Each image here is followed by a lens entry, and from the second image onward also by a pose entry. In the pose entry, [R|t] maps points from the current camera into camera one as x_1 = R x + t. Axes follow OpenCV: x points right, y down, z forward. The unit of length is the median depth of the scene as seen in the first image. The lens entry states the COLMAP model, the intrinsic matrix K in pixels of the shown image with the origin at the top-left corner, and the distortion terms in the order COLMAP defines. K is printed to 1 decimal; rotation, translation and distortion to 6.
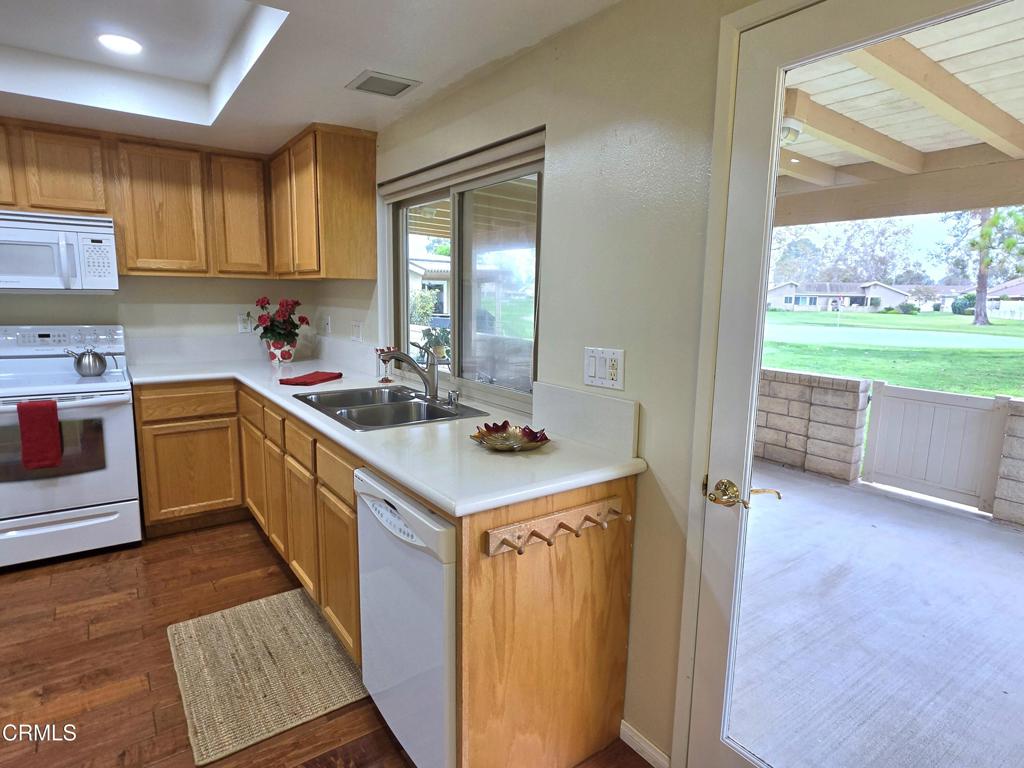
lens RADIAL K [[570.7, 0, 504.3], [0, 570.7, 385.1], [0, 0, 1]] dist [-0.006175, 0.008428]
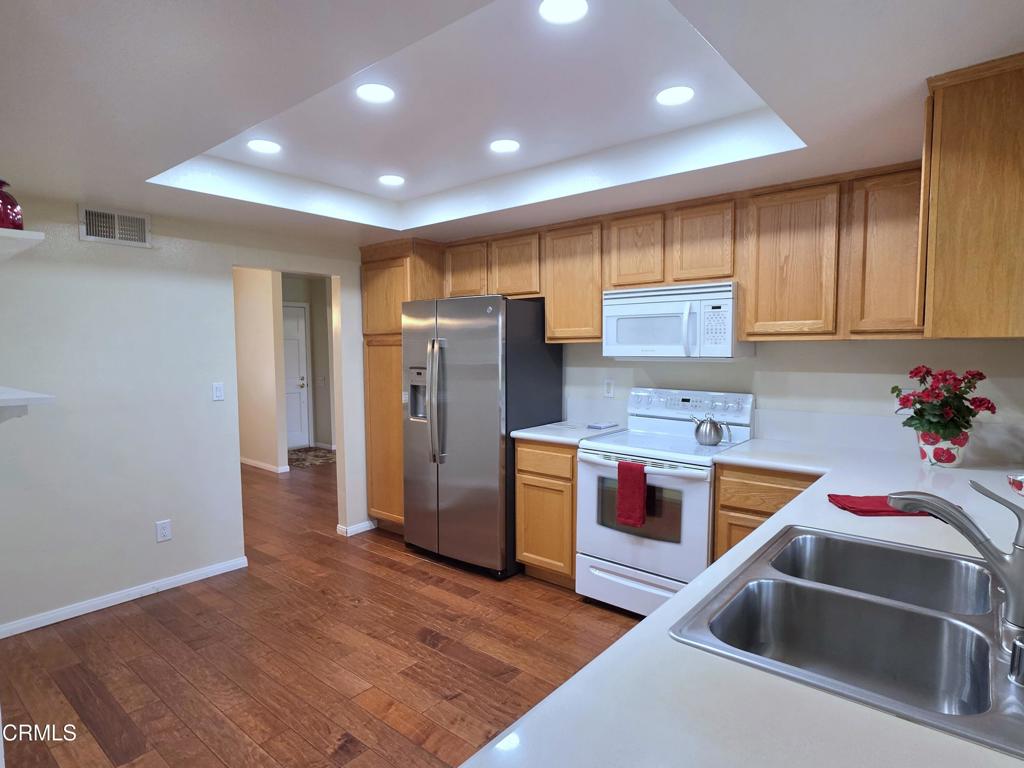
lens RADIAL K [[570.7, 0, 513.1], [0, 570.7, 386.4], [0, 0, 1]] dist [-0.006175, 0.008428]
pose [[0.261100, 0.049911, -0.964021, 0.092051], [-0.141595, 0.989841, 0.012897, -0.060587], [0.954871, 0.133133, 0.265514, 0.312472]]
